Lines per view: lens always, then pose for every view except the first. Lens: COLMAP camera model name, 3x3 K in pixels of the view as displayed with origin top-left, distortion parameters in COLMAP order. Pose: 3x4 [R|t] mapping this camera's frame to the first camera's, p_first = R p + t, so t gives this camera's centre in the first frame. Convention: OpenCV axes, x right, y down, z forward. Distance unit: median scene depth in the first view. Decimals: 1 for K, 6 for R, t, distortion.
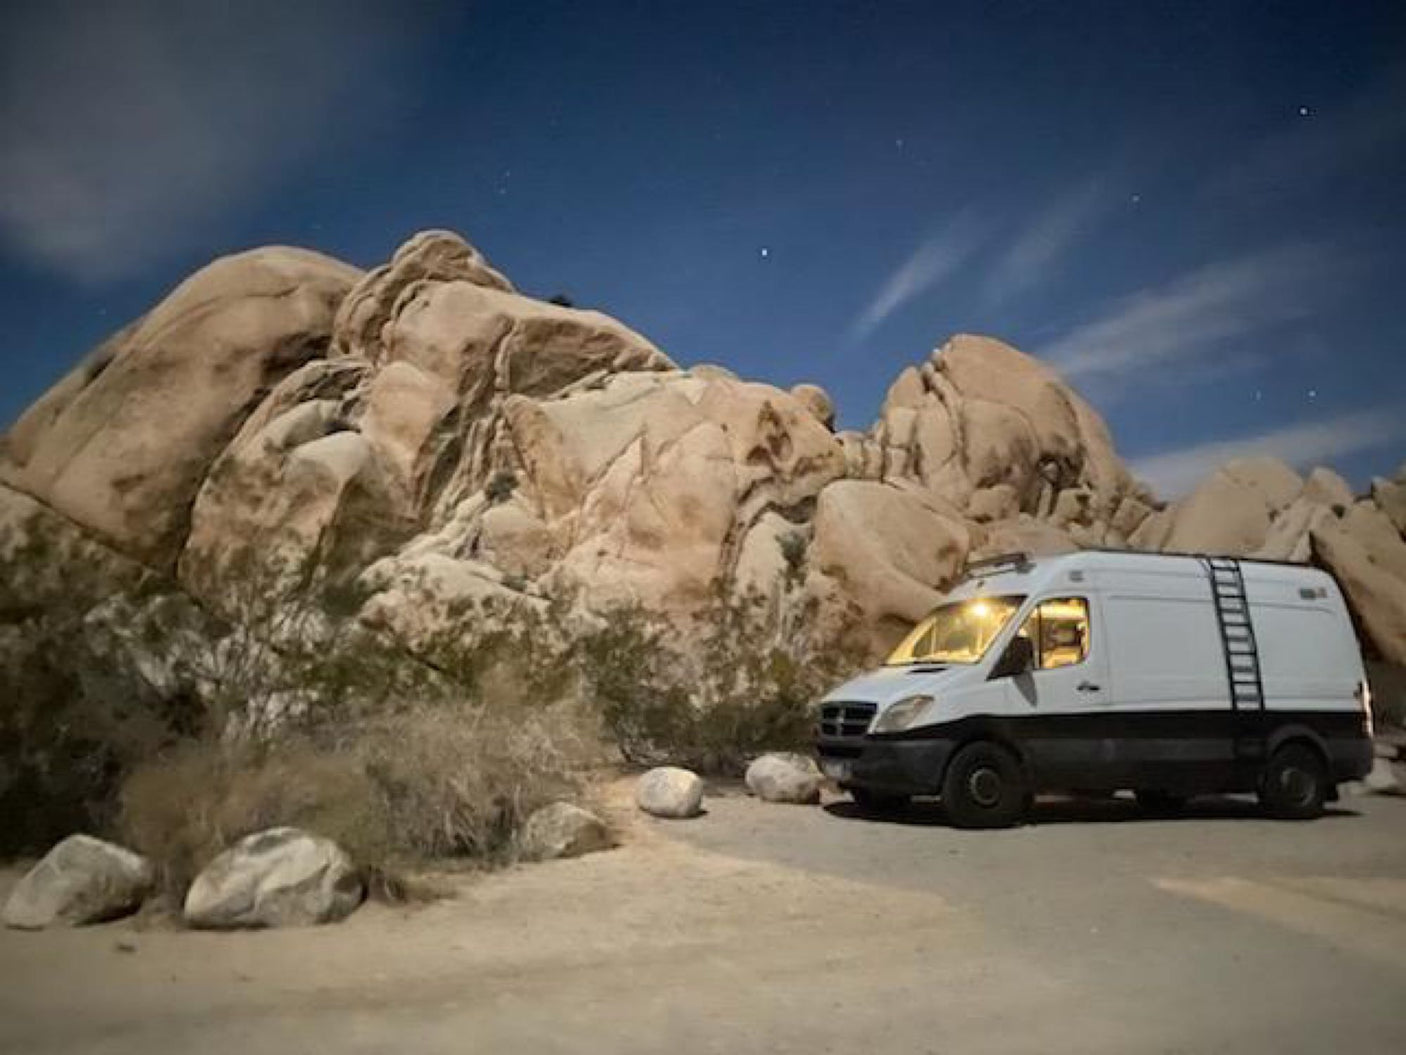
lens RADIAL K [[1067.5, 0, 714.6], [0, 1067.5, 536.5], [0, 0, 1]] dist [0.078232, -0.098922]
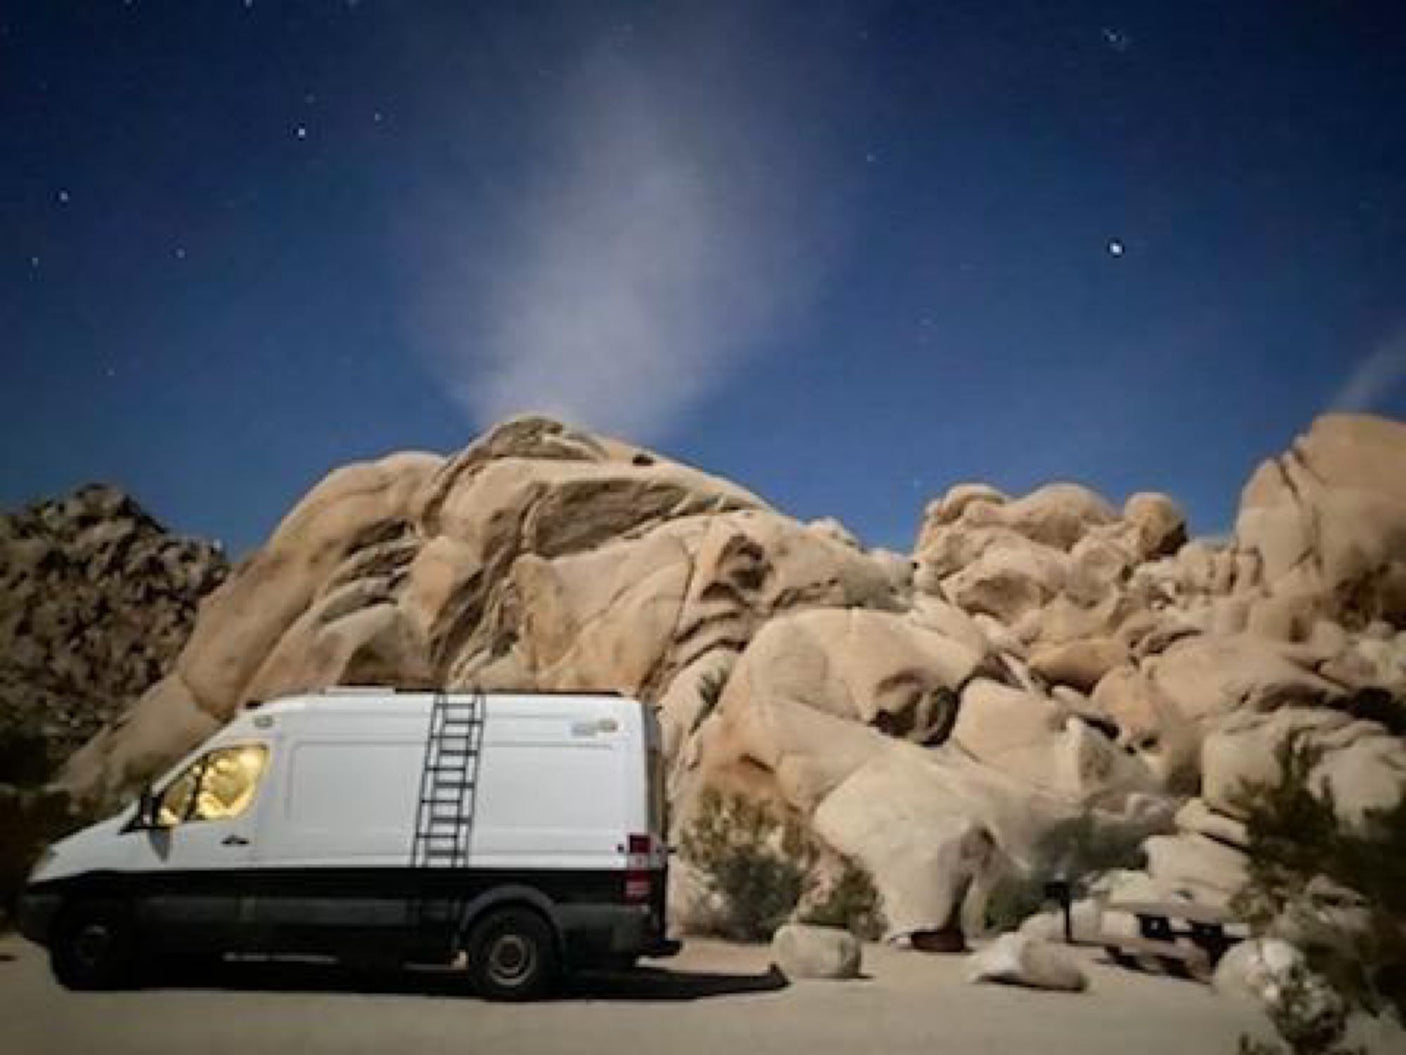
lens RADIAL K [[1067.5, 0, 717.9], [0, 1067.5, 530.2], [0, 0, 1]] dist [0.078232, -0.098922]
pose [[0.907003, -0.110023, -0.406498, 0.431602], [0.053621, 0.987584, -0.147657, 0.012439], [0.417696, 0.112128, 0.901641, 0.107766]]
